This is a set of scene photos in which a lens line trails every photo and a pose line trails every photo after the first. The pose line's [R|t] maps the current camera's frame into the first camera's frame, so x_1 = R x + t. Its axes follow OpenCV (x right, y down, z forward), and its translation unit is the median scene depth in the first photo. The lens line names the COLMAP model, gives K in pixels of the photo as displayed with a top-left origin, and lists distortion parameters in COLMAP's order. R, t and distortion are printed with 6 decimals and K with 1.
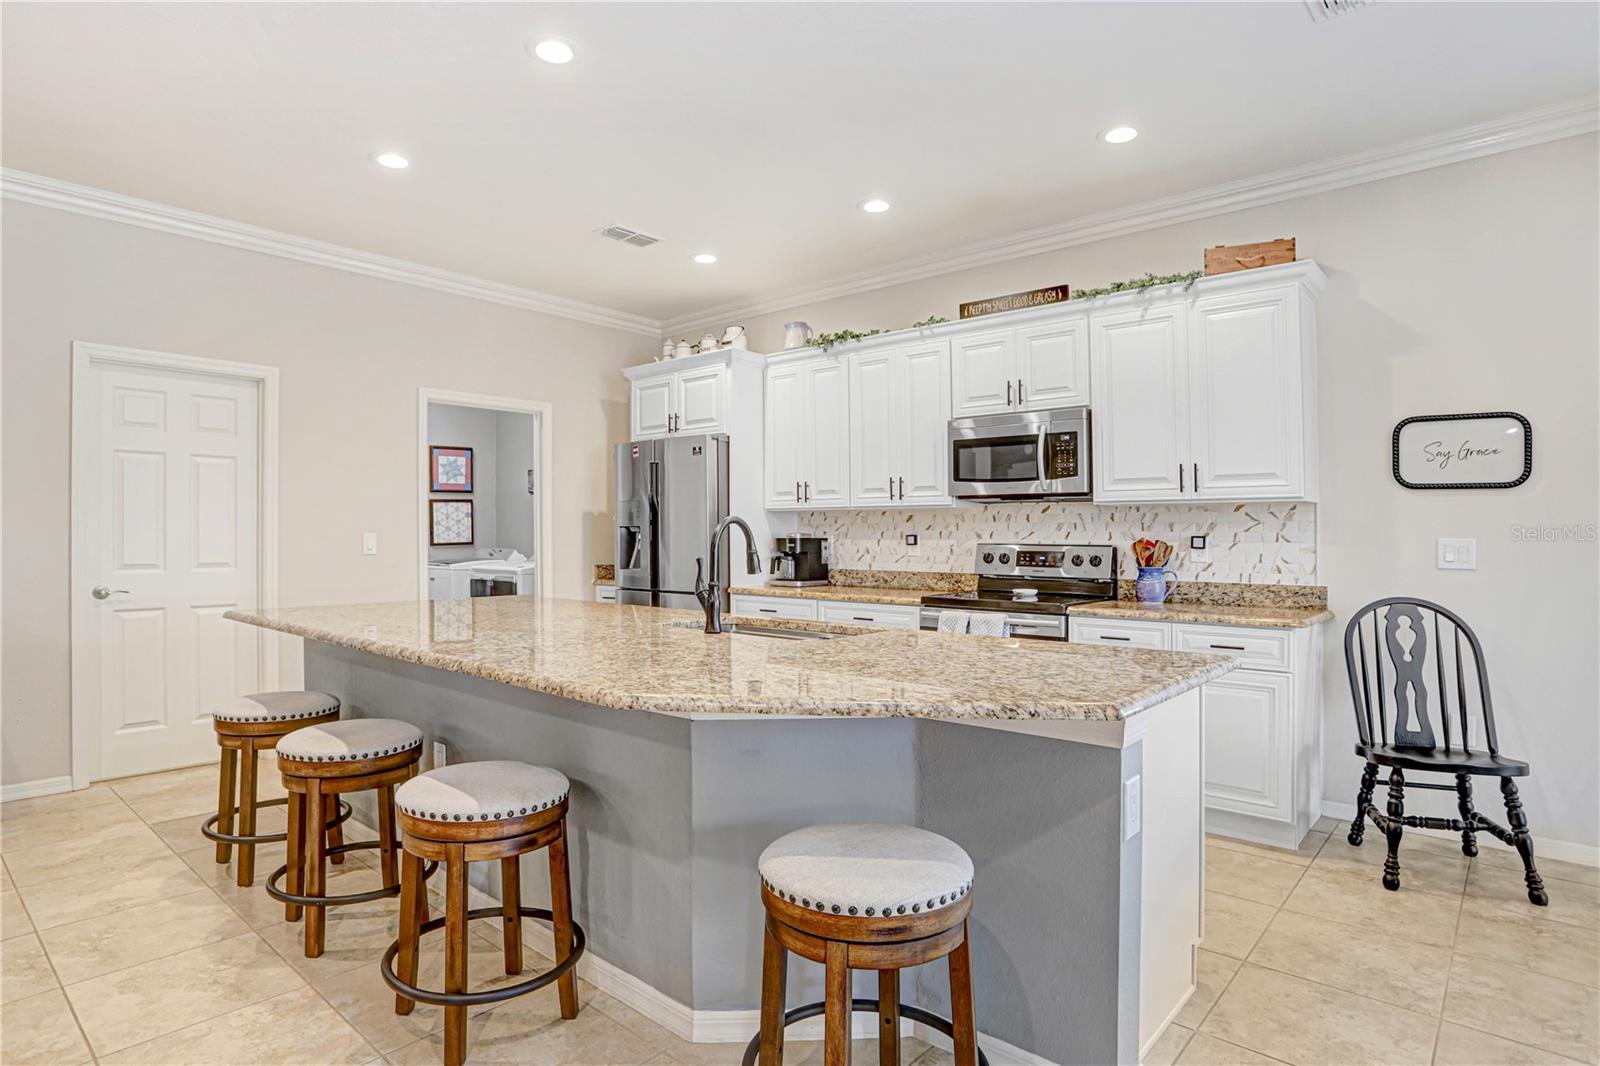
lens RADIAL K [[895.1, 0, 774.9], [0, 895.1, 516.8], [0, 0, 1]] dist [-0.084438, 0.042924]
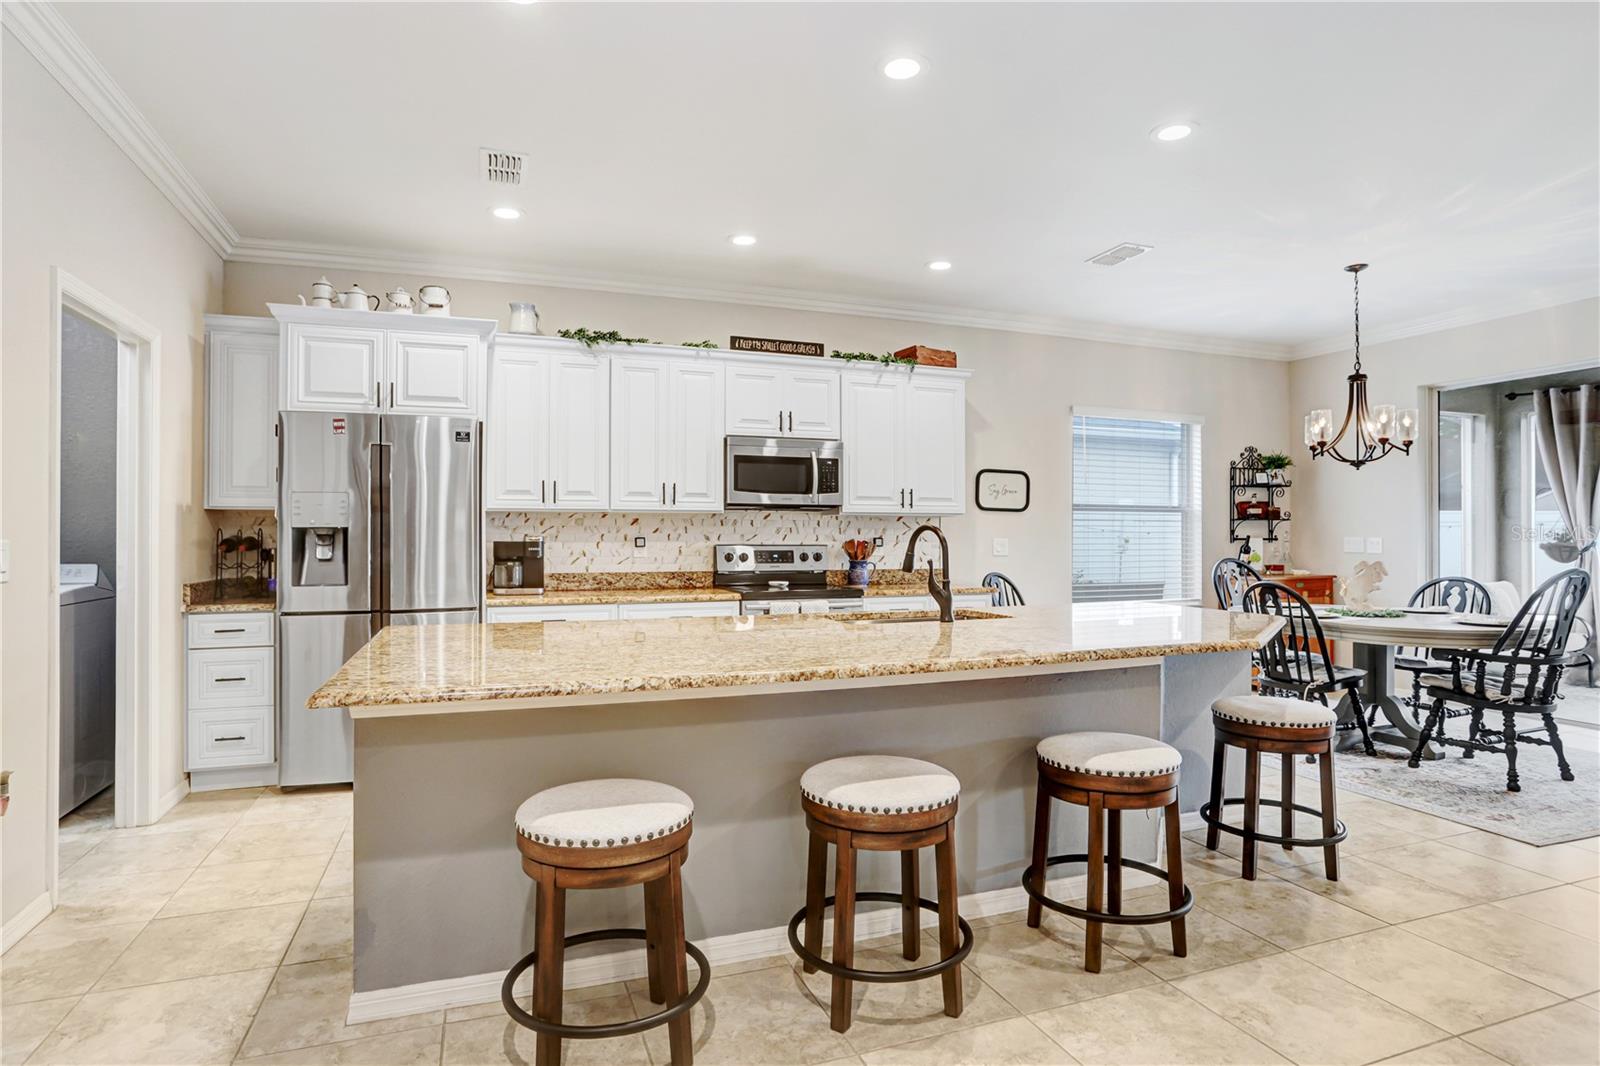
lens RADIAL K [[845.2, 0, 808.5], [0, 845.2, 533.7], [0, 0, 1]] dist [-0.073526, 0.036142]
pose [[0.456505, -0.000266, 0.889721, -0.774903], [-0.015779, 0.999840, 0.008395, 0.005483], [-0.889581, -0.017871, 0.456428, 0.447868]]
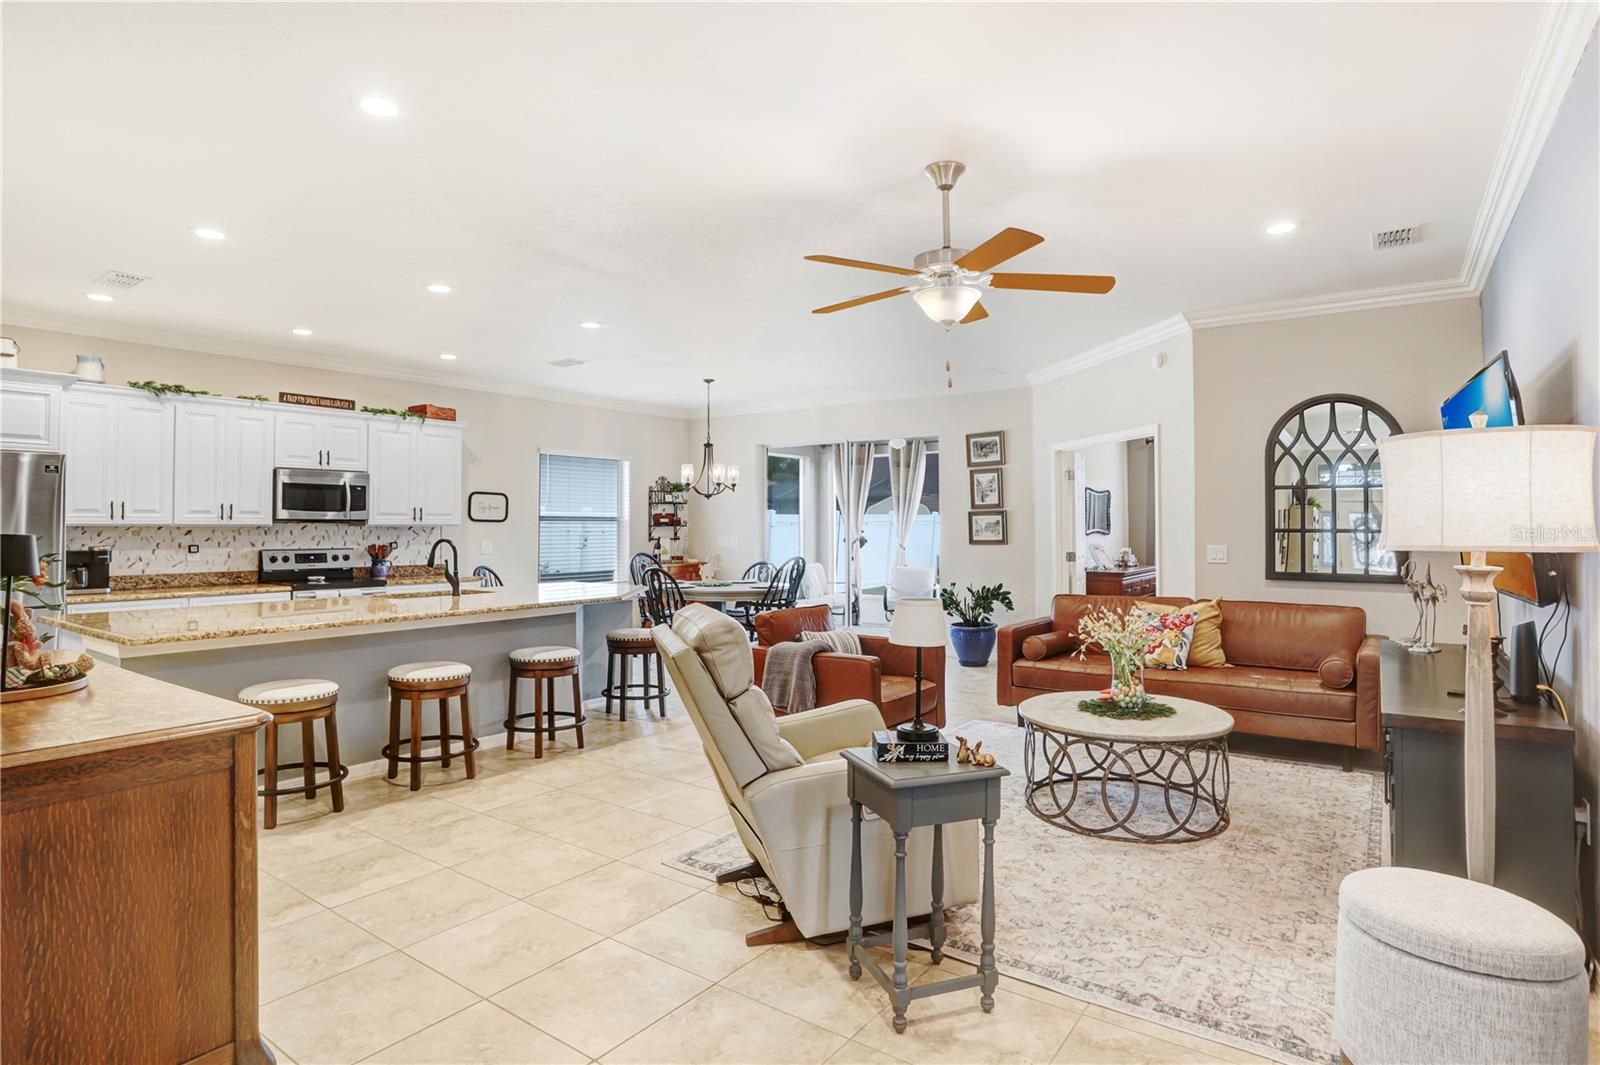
lens RADIAL K [[848.0, 0, 795.2], [0, 848.0, 509.1], [0, 0, 1]] dist [-0.025544, 0.001242]
pose [[-0.106976, 0.017494, 0.994108, -1.421889], [-0.017338, 0.999660, -0.019458, -0.029428], [-0.994110, -0.019318, -0.106636, 0.299383]]
